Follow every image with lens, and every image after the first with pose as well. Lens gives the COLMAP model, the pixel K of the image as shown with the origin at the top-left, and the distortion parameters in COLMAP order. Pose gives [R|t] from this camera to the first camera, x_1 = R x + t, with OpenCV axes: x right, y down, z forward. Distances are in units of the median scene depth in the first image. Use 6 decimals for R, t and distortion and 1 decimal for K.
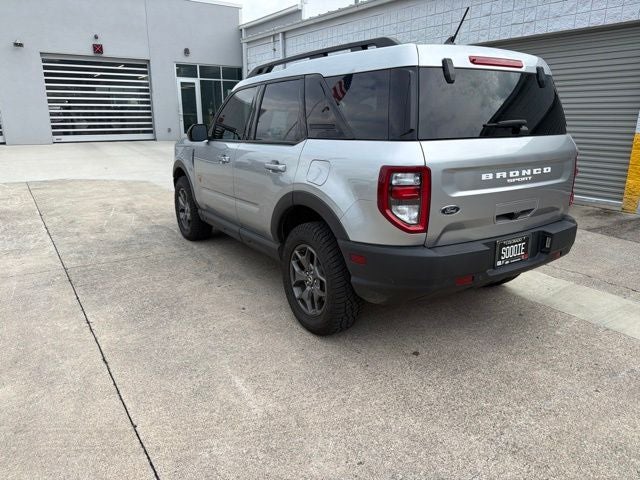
lens RADIAL K [[455.8, 0, 321.7], [0, 455.8, 241.3], [0, 0, 1]] dist [0.004113, -0.012204]
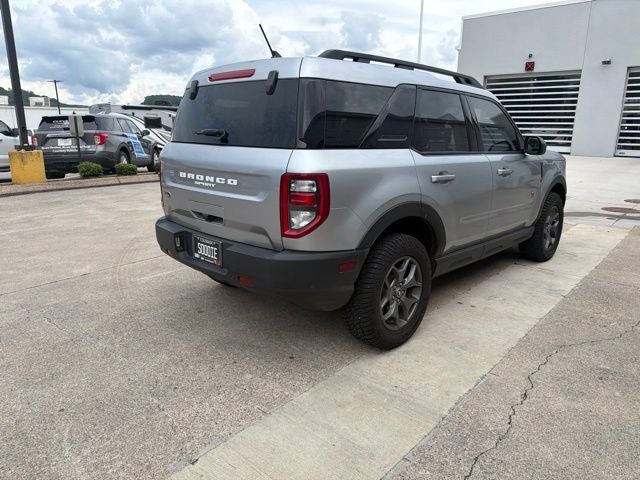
lens RADIAL K [[452.8, 0, 324.1], [0, 452.8, 238.5], [0, 0, 1]] dist [-0.001390, -0.006204]
pose [[0.243401, 0.234692, -0.941103, 1.270320], [-0.266356, 0.949154, 0.167811, -0.222296], [0.932636, 0.209823, 0.293537, 0.811646]]
